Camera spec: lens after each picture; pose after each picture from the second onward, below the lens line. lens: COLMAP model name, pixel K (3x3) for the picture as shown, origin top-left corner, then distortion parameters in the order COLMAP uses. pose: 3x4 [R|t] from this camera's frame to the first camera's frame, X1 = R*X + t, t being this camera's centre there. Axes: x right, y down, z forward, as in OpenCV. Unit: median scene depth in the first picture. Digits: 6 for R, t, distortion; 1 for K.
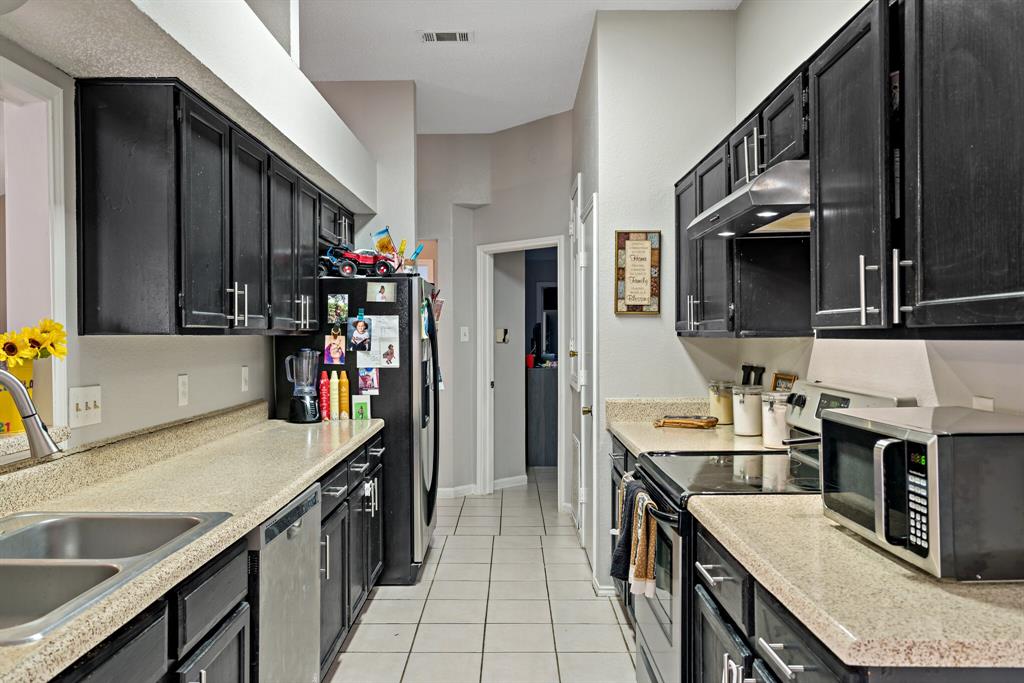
lens RADIAL K [[780.2, 0, 502.0], [0, 780.2, 335.3], [0, 0, 1]] dist [0.007535, 0.005240]
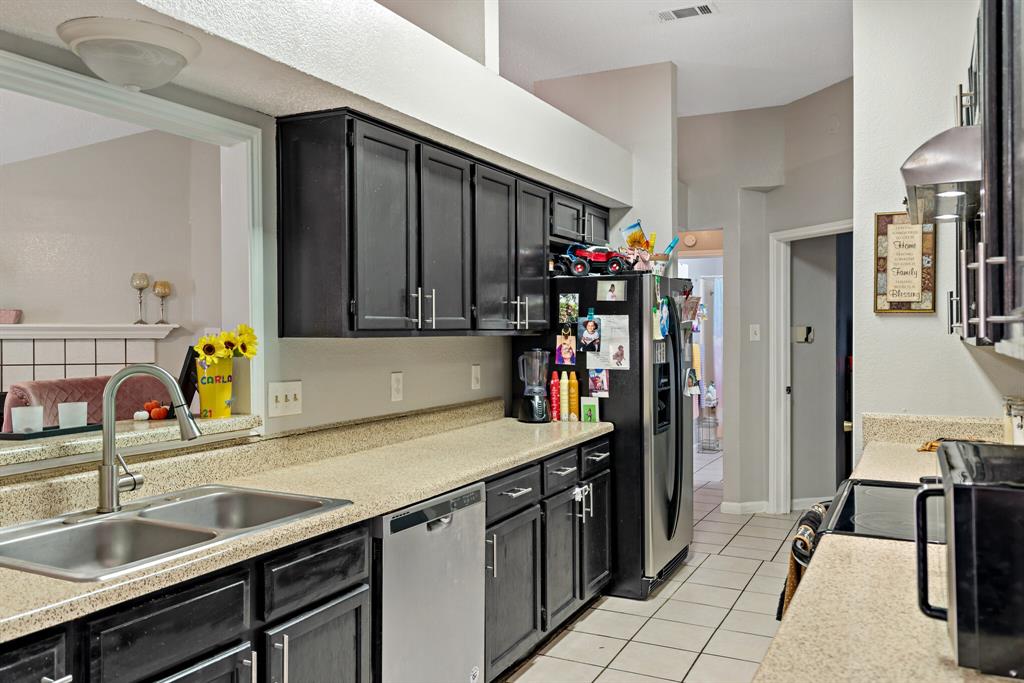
lens RADIAL K [[833.3, 0, 490.8], [0, 833.3, 330.2], [0, 0, 1]] dist [0.002600, 0.012141]
pose [[0.898578, 0.004876, -0.438786, 0.211073], [-0.004243, 0.999988, 0.002422, -0.011209], [0.438792, -0.000314, 0.898588, 0.017253]]
